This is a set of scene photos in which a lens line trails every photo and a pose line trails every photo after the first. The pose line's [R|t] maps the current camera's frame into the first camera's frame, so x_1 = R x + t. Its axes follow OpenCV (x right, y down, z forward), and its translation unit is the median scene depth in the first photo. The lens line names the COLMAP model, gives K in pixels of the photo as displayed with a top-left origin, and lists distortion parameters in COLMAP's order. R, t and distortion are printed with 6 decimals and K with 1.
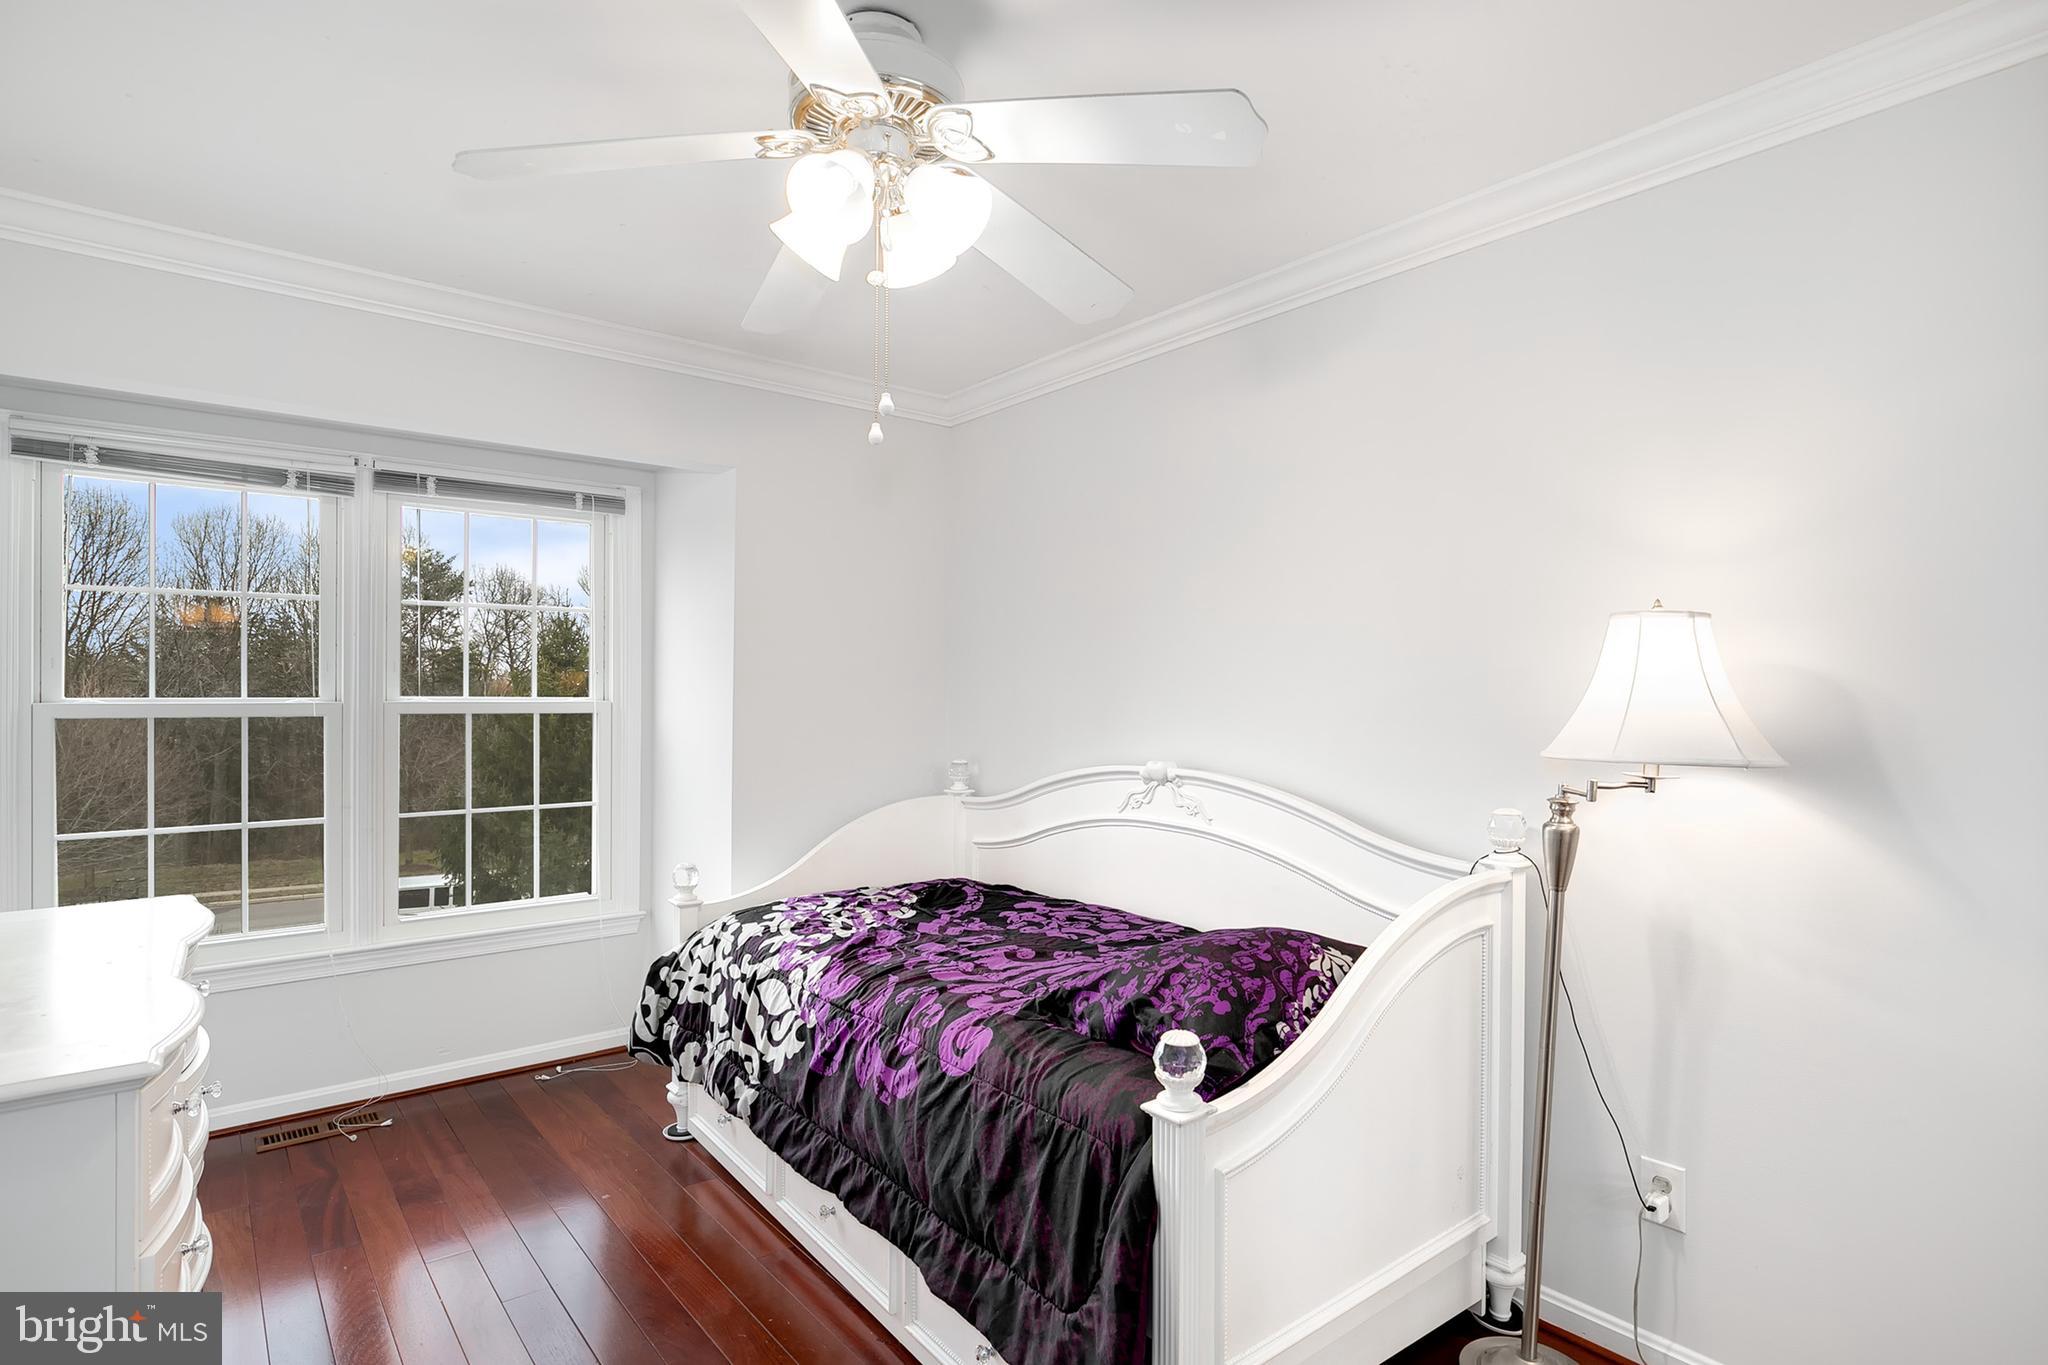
lens RADIAL K [[1056.6, 0, 1019.2], [0, 1056.6, 699.0], [0, 0, 1]] dist [-0.001714, 0.000165]
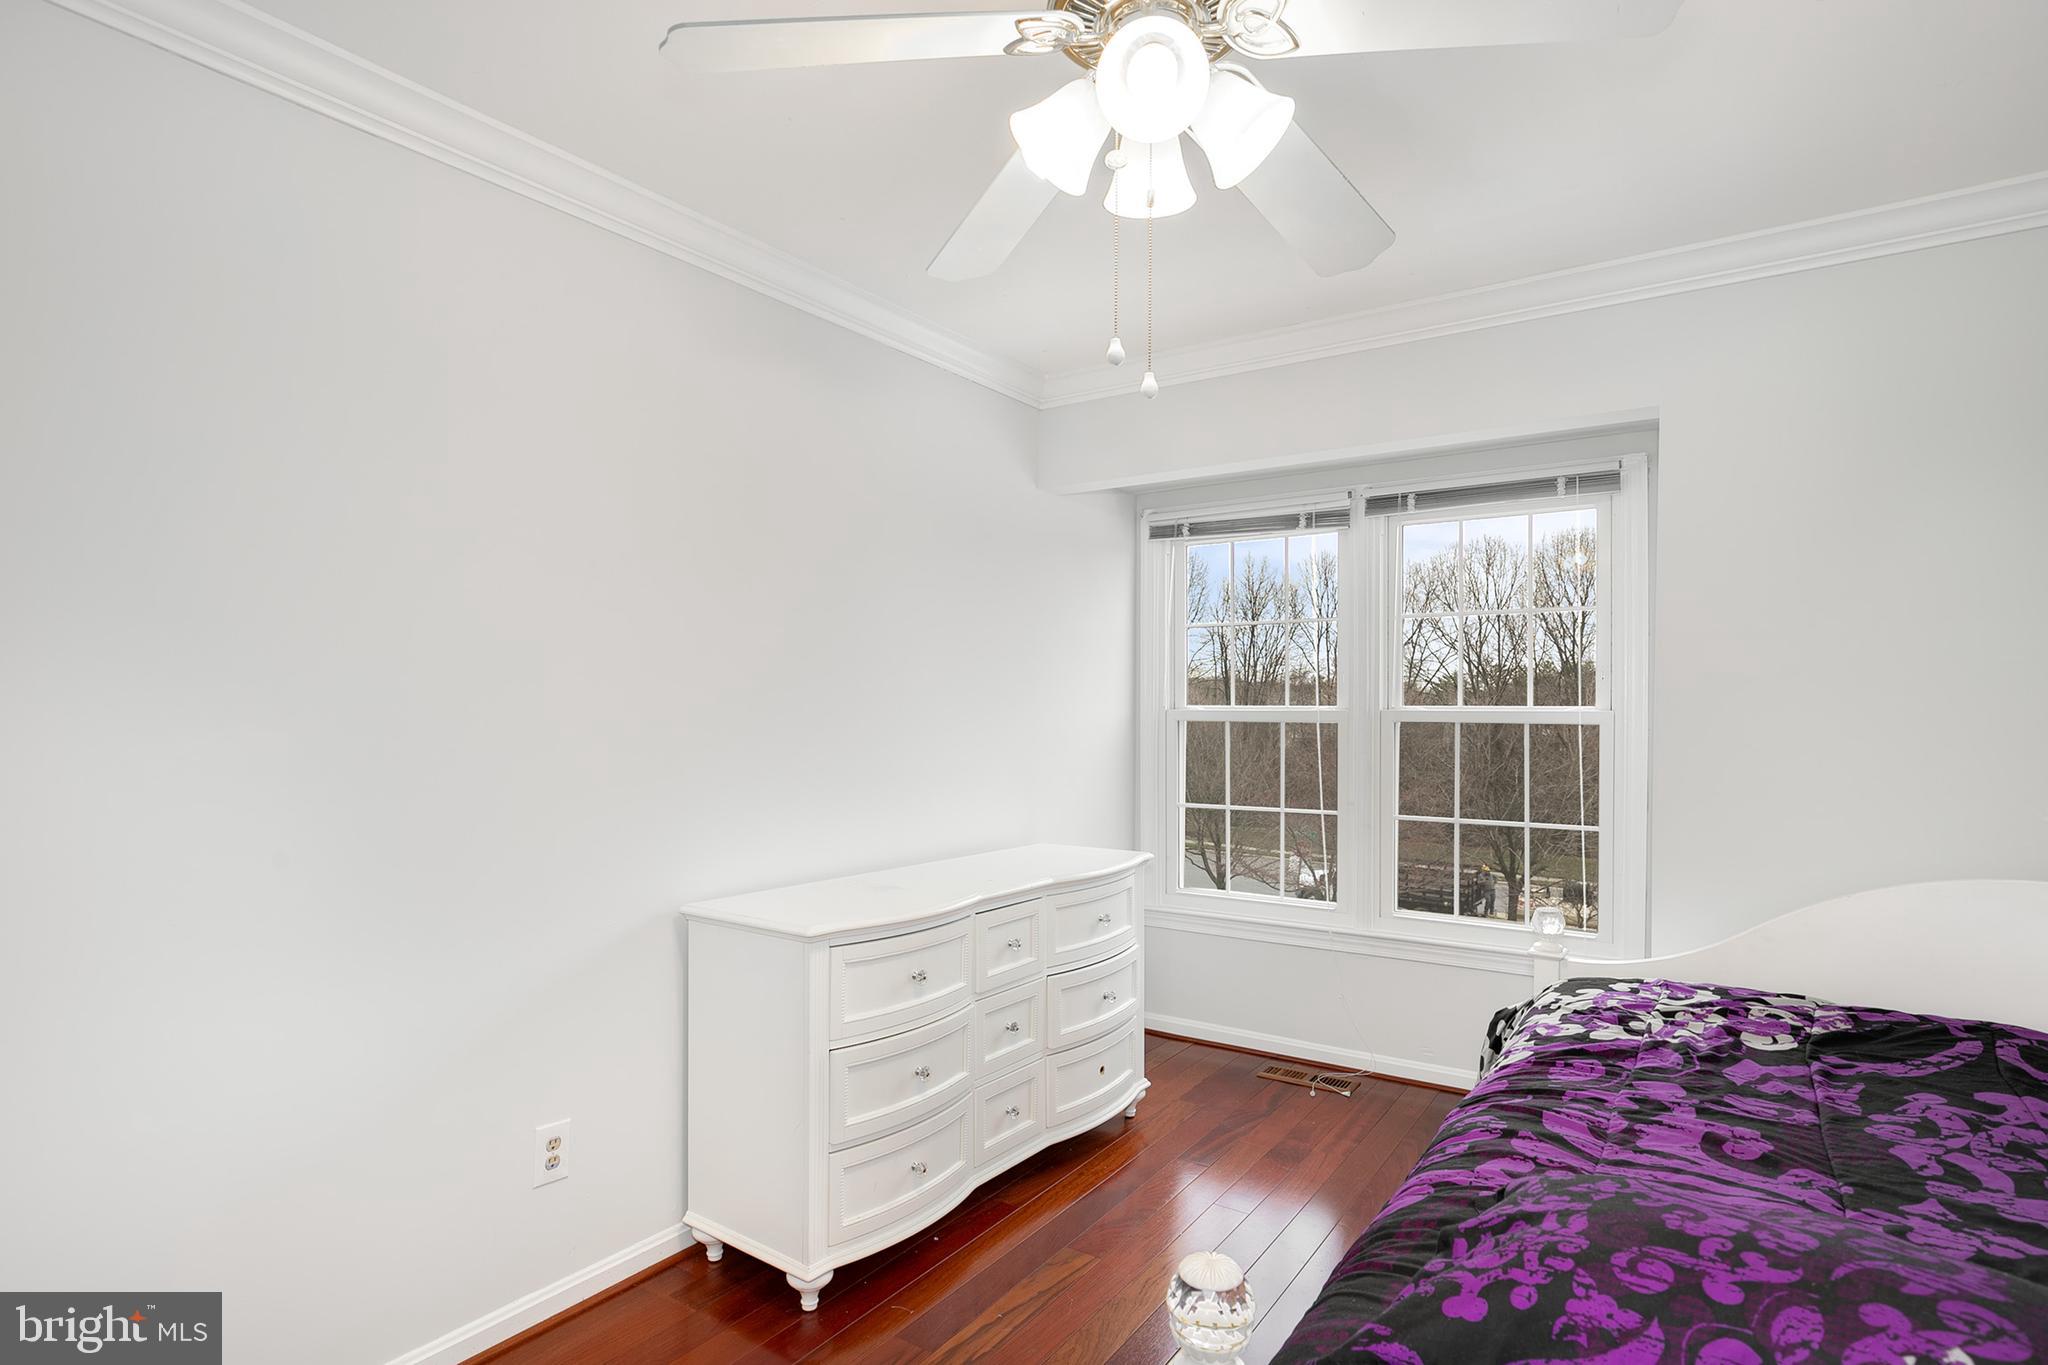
lens RADIAL K [[1038.9, 0, 1023.9], [0, 1038.9, 714.2], [0, 0, 1]] dist [0.000175, 0.000133]
pose [[0.298260, 0.006924, -0.954459, 0.347369], [-0.007637, 0.999959, 0.004868, 0.005025], [0.954454, 0.005837, 0.298301, 0.376469]]
